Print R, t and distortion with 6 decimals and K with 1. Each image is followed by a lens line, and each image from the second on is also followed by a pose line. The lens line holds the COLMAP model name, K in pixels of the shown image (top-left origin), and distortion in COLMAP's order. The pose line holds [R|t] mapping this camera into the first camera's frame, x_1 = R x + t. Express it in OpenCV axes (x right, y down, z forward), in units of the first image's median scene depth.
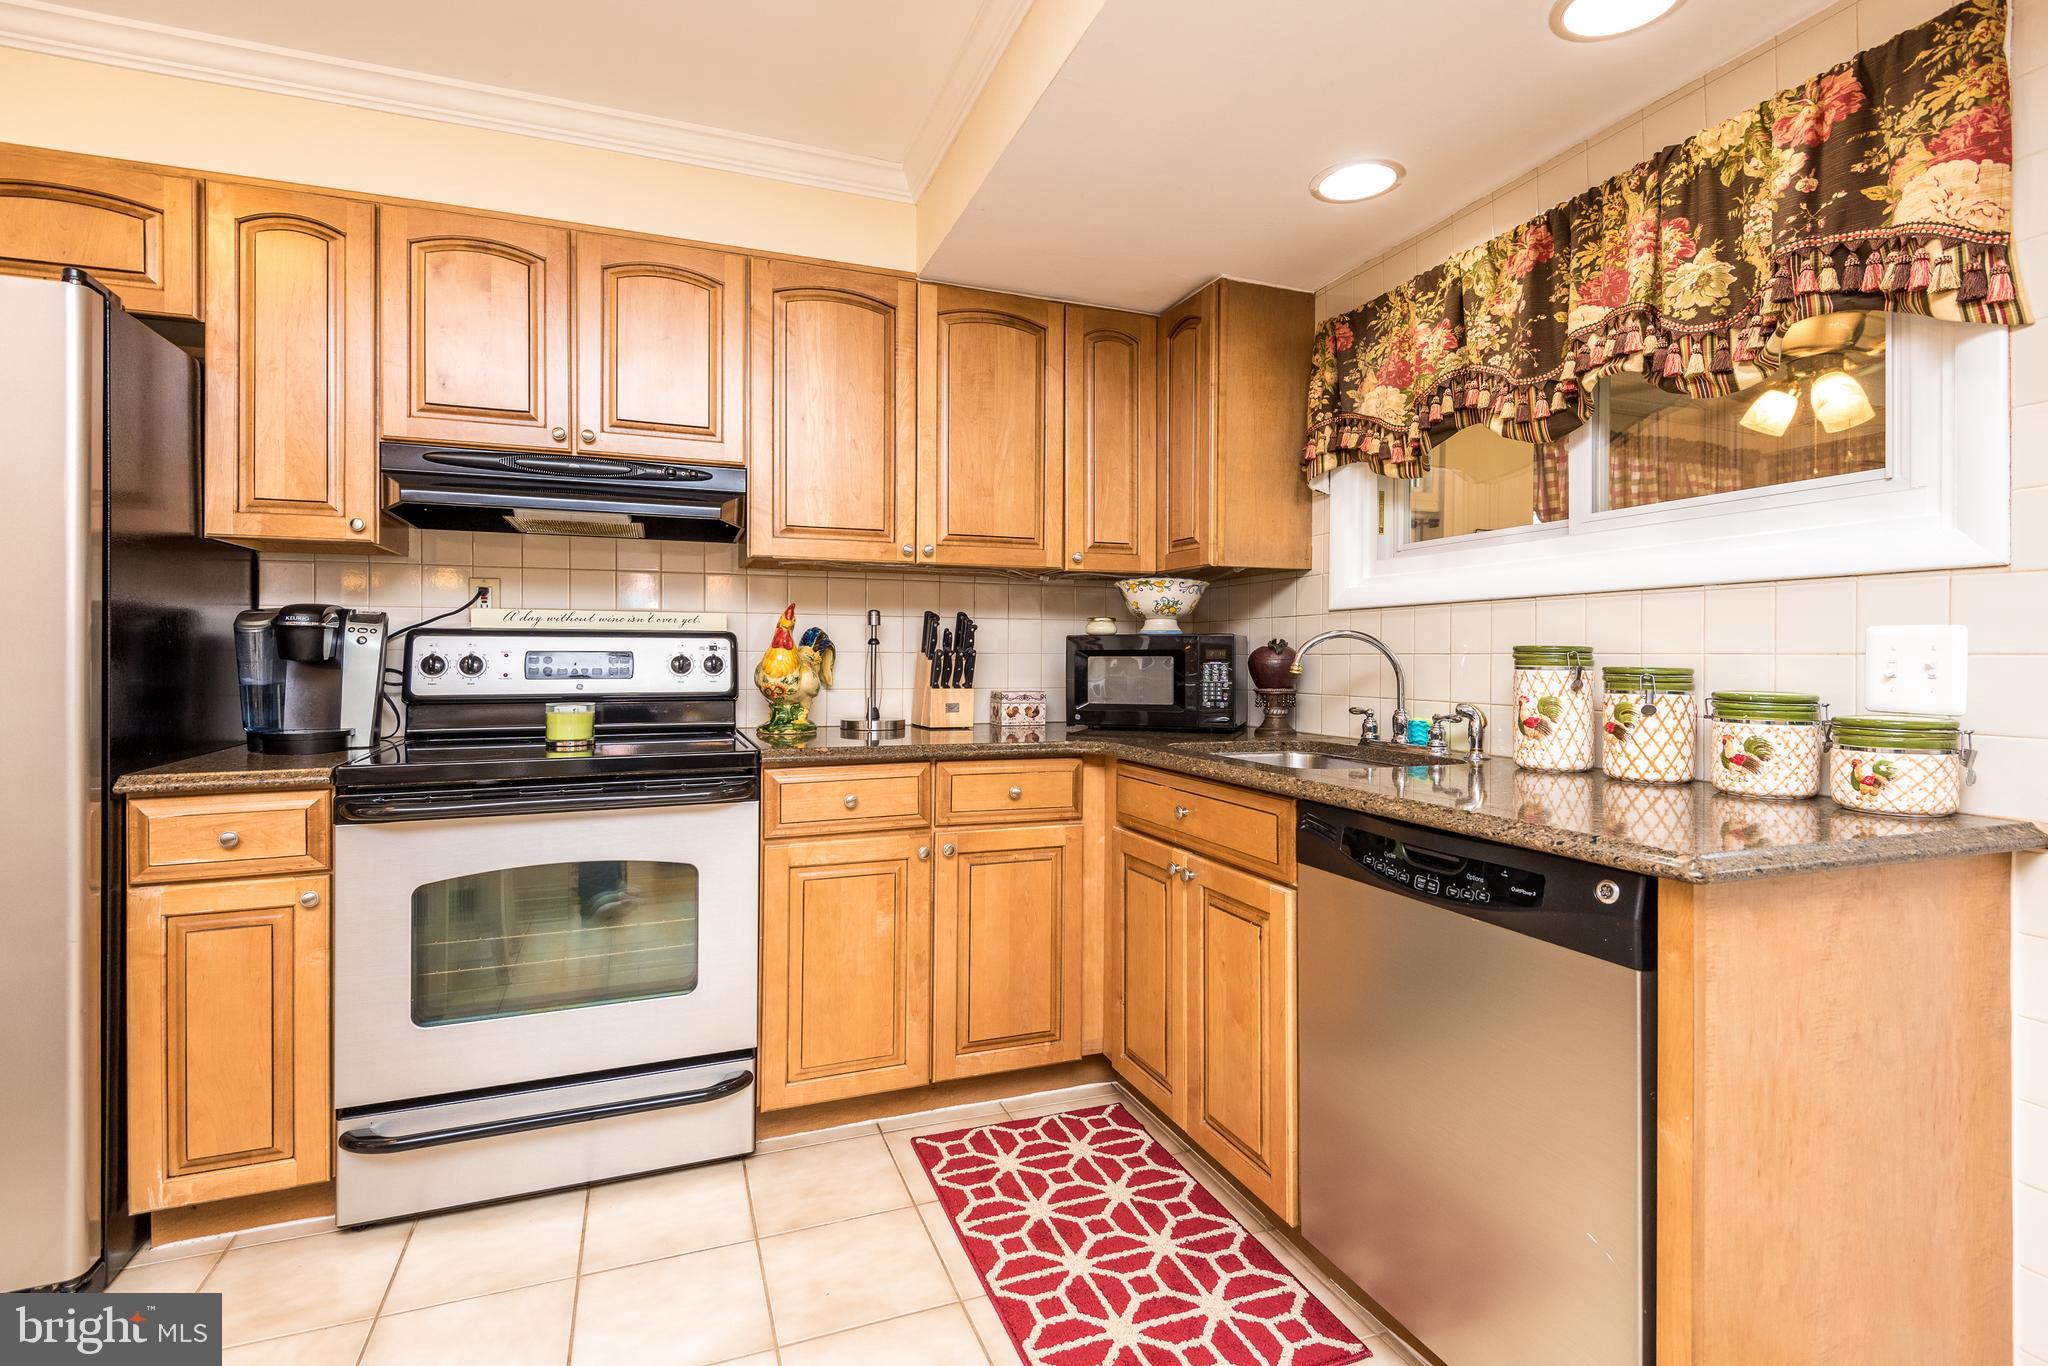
lens RADIAL K [[952.6, 0, 997.7], [0, 952.6, 649.1], [0, 0, 1]] dist [0.024530, -0.011259]
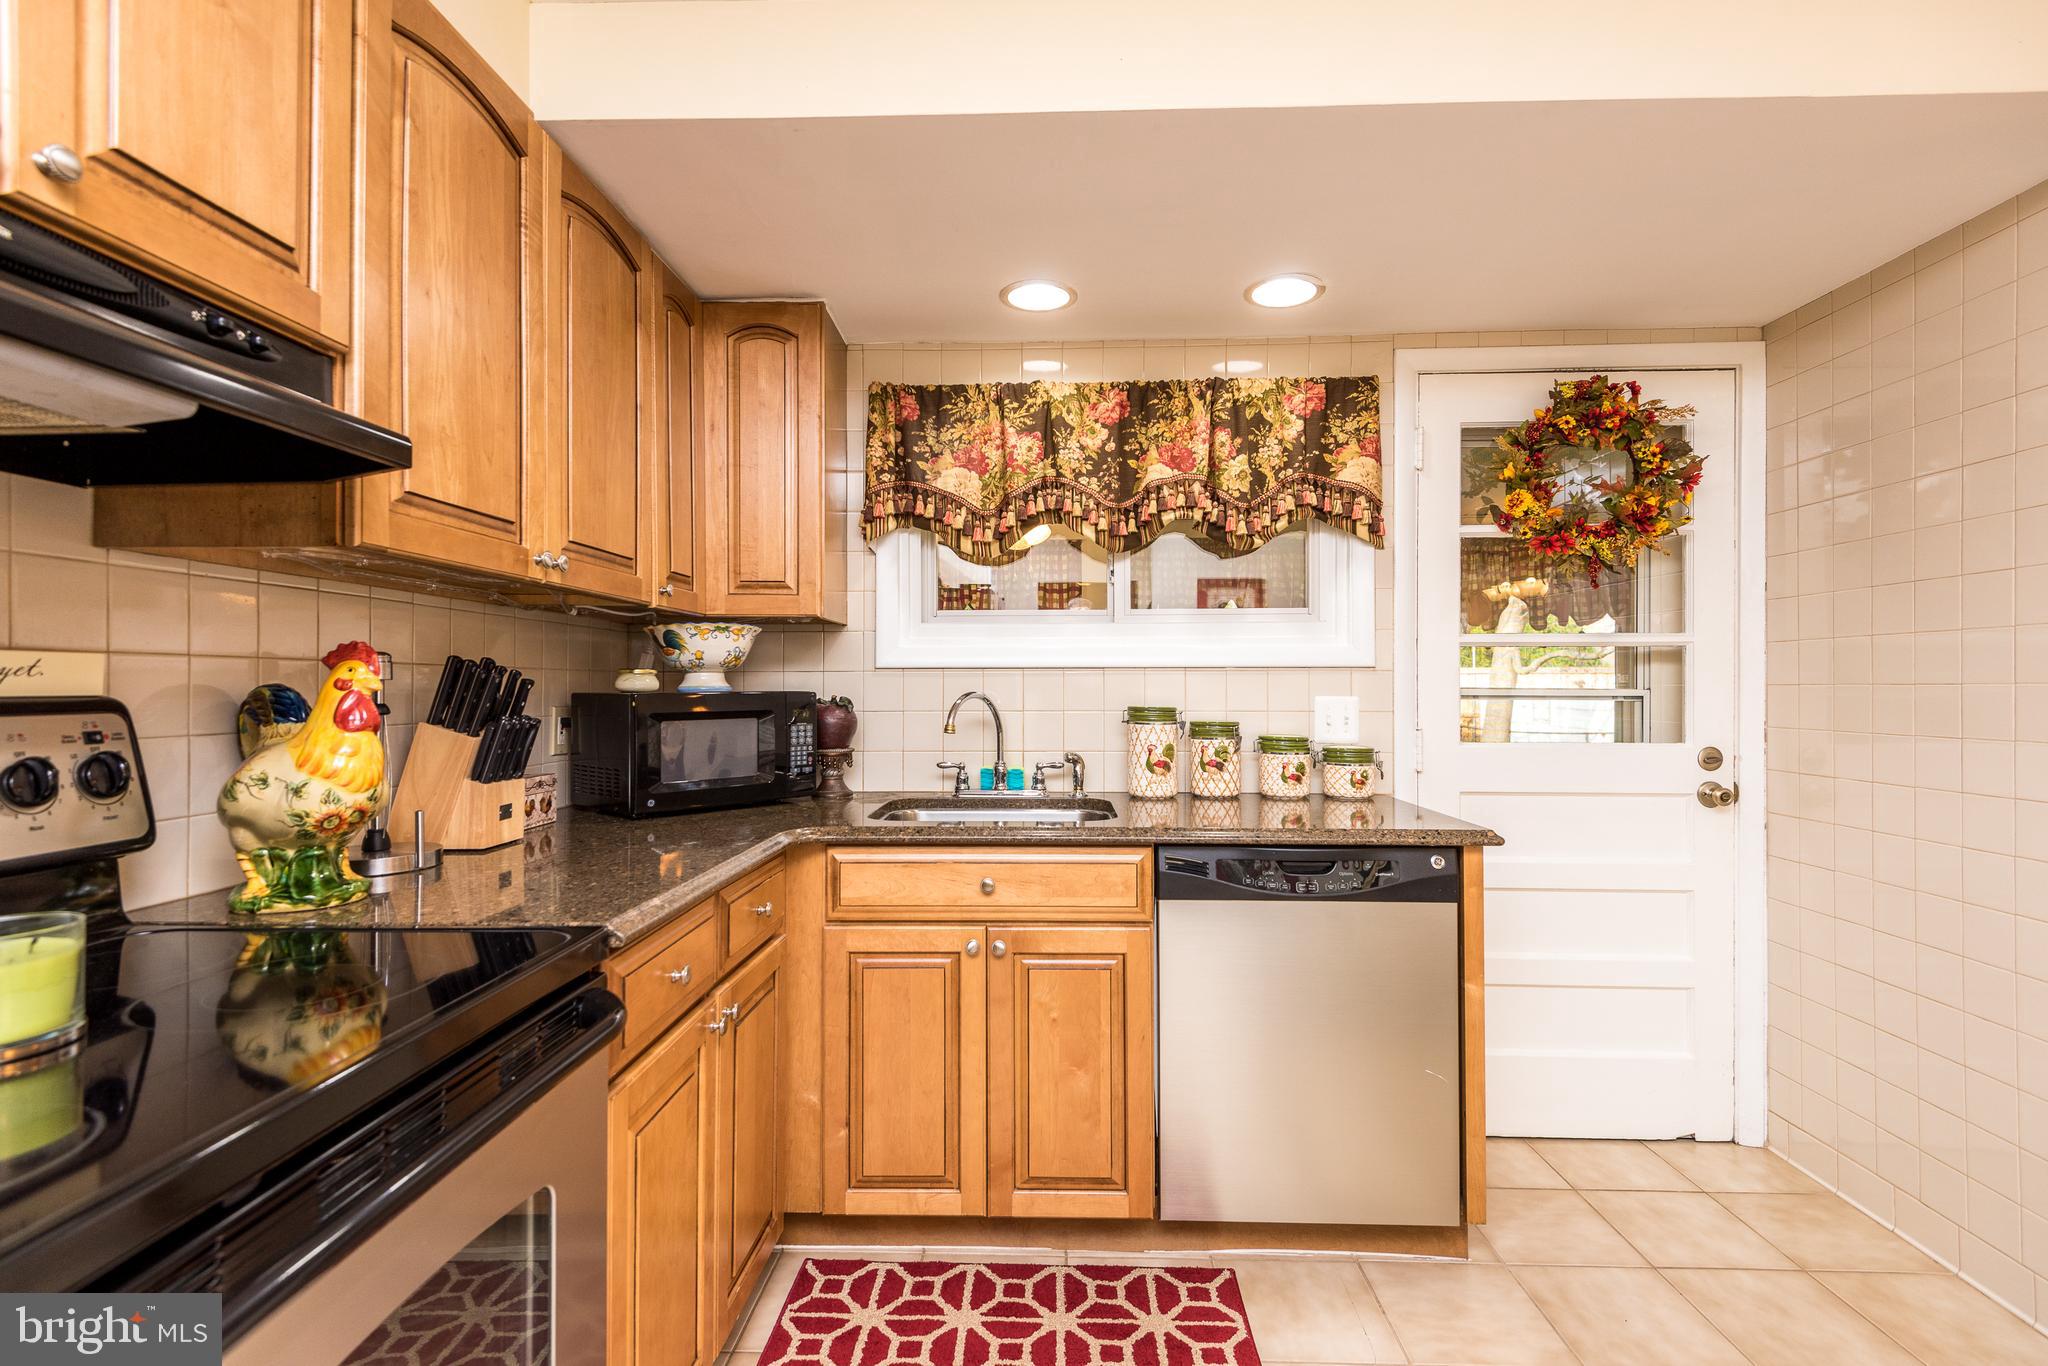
lens RADIAL K [[952.6, 0, 1044.1], [0, 952.6, 684.2], [0, 0, 1]] dist [0.024530, -0.011259]
pose [[0.363396, -0.001927, 0.931633, -0.652137], [-0.004573, 0.999982, 0.003852, -0.034745], [-0.931623, -0.005660, 0.363381, 0.569644]]
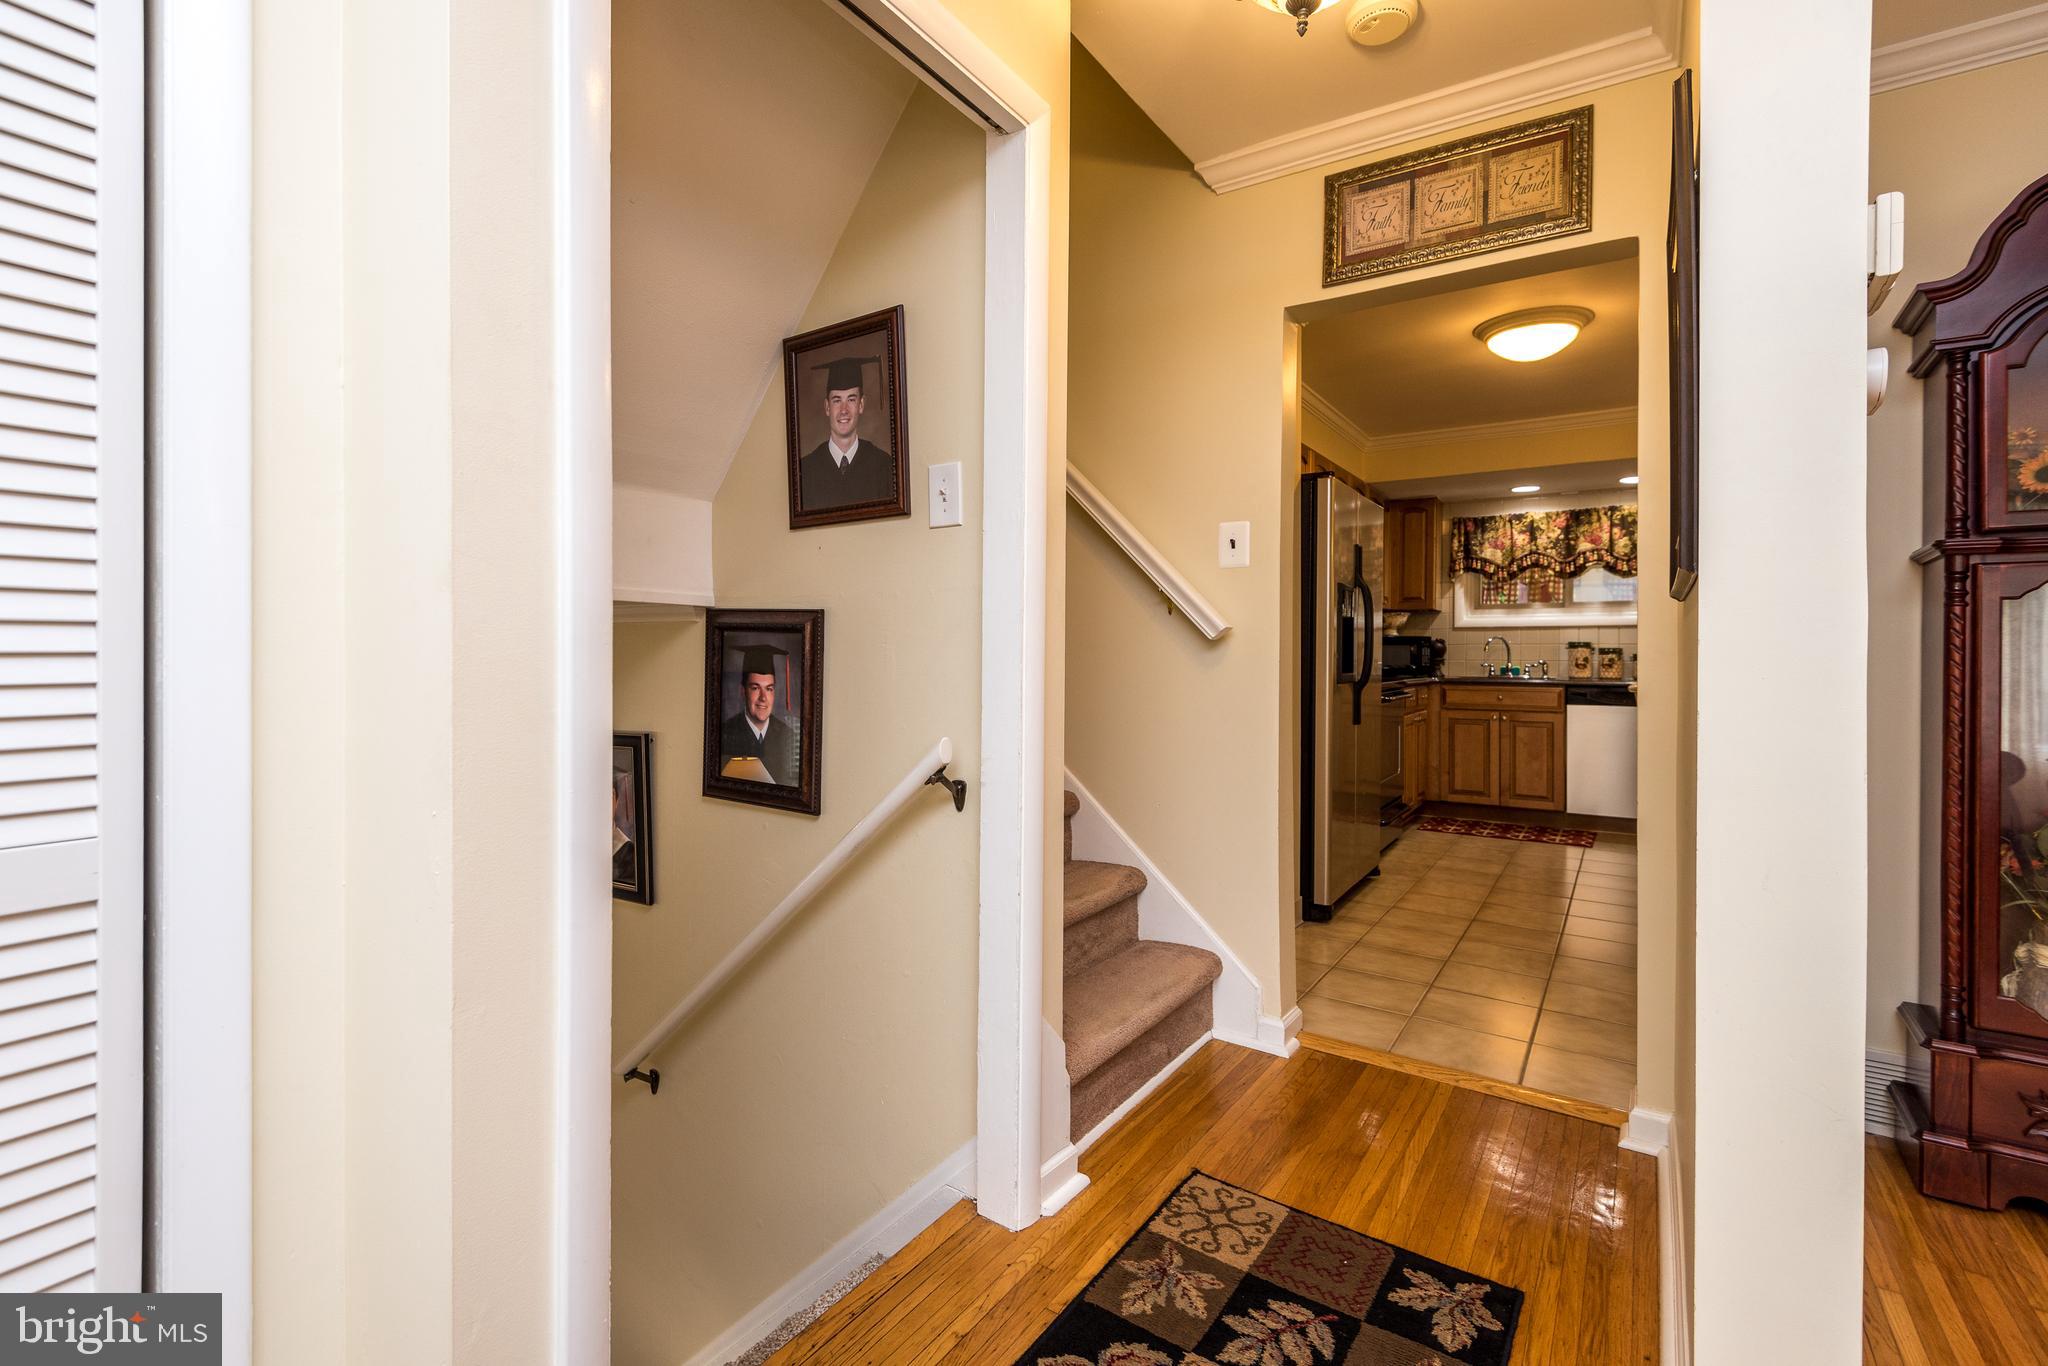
lens RADIAL K [[952.6, 0, 996.3], [0, 952.6, 657.1], [0, 0, 1]] dist [0.024530, -0.011259]
pose [[0.809426, 0.001783, 0.587219, -2.682777], [-0.008779, 0.999920, 0.009064, 0.031657], [-0.587156, -0.012492, 0.809378, -0.462271]]
